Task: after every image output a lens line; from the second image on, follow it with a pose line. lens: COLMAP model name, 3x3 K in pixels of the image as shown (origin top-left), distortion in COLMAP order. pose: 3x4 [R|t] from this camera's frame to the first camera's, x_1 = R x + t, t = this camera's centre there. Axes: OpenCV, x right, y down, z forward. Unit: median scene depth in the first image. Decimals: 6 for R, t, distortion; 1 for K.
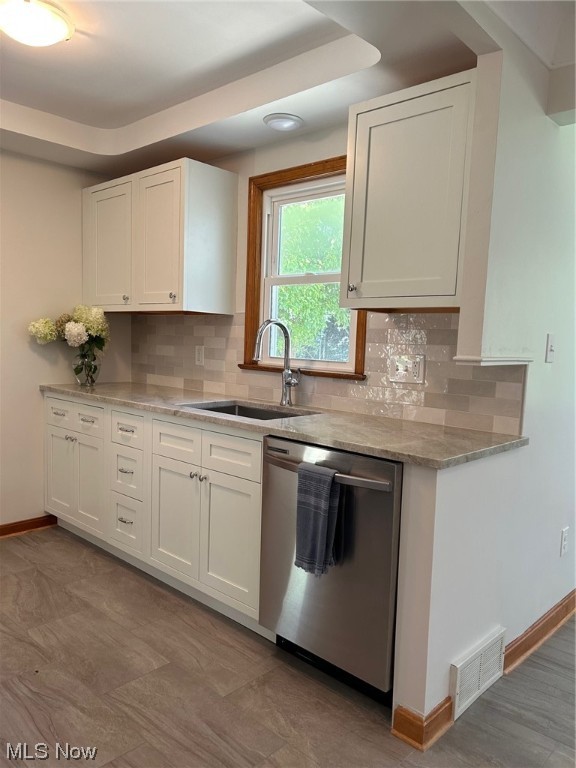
lens RADIAL K [[578.7, 0, 288.0], [0, 578.7, 384.0], [0, 0, 1]] dist [0.083378, -0.097493]
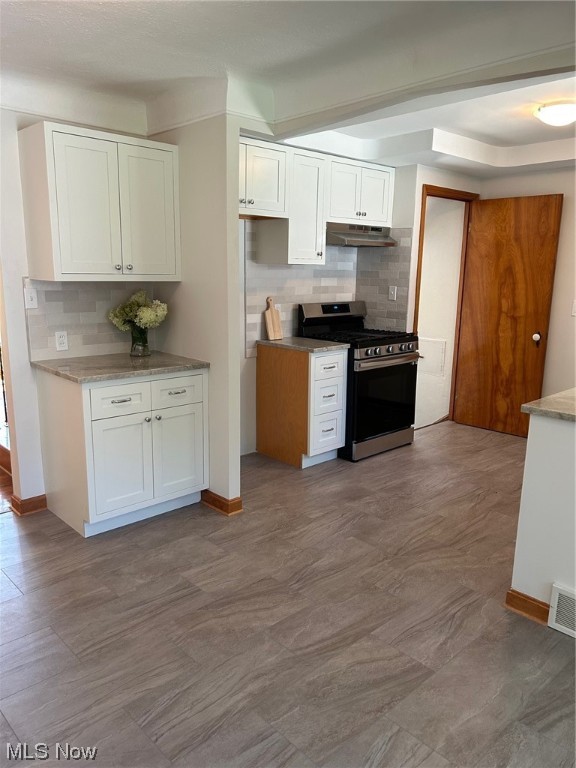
lens RADIAL K [[578.7, 0, 288.0], [0, 578.7, 384.0], [0, 0, 1]] dist [0.083378, -0.097493]
pose [[-0.060256, 0.166388, -0.984218, 0.969173], [-0.091491, 0.980938, 0.171435, -0.062835], [0.993981, 0.100377, -0.043884, 0.304622]]
